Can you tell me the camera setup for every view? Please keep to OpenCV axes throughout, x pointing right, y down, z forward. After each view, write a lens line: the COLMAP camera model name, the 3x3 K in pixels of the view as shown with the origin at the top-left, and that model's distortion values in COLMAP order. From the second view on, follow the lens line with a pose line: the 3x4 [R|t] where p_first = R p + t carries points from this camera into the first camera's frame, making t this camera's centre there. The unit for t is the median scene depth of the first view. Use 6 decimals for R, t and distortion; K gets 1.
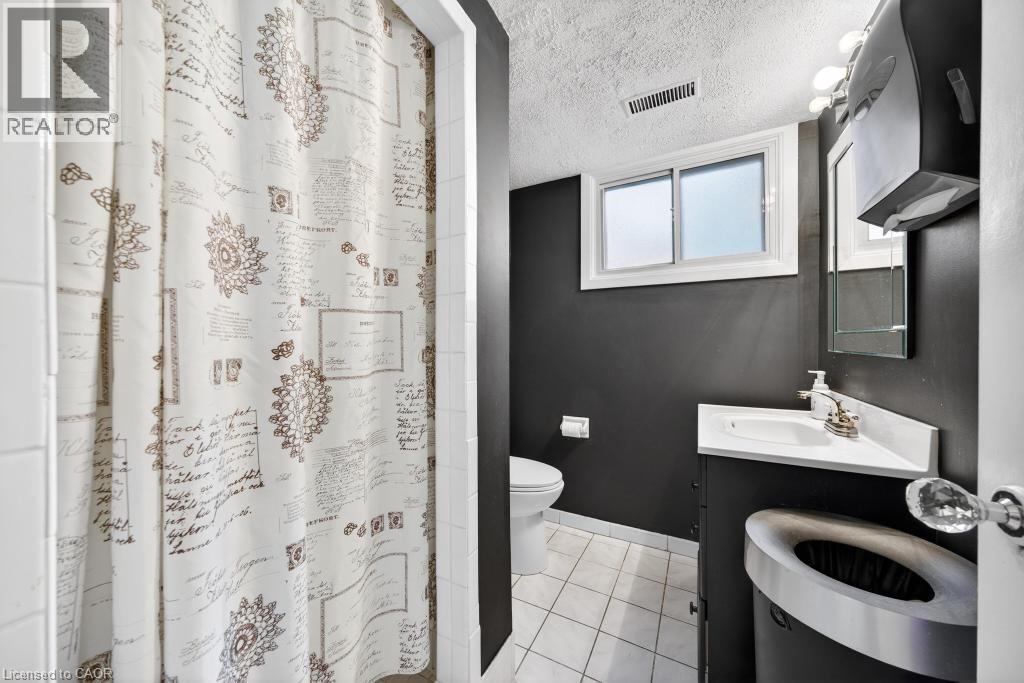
lens RADIAL K [[348.5, 0, 513.9], [0, 348.5, 344.6], [0, 0, 1]] dist [-0.009795, 0.000709]
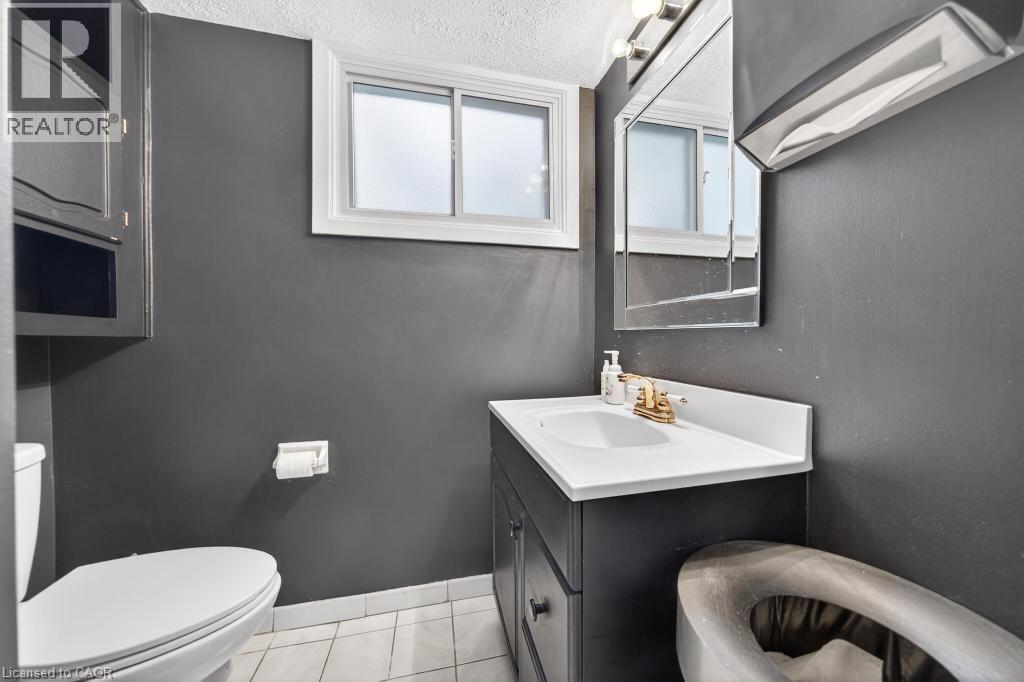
lens RADIAL K [[348.5, 0, 514.2], [0, 348.5, 341.8], [0, 0, 1]] dist [-0.009795, 0.000709]
pose [[0.745893, -0.004305, 0.666052, 0.063041], [-0.000140, 0.999978, 0.006620, 0.036849], [-0.666066, -0.005031, 0.745876, 0.388414]]
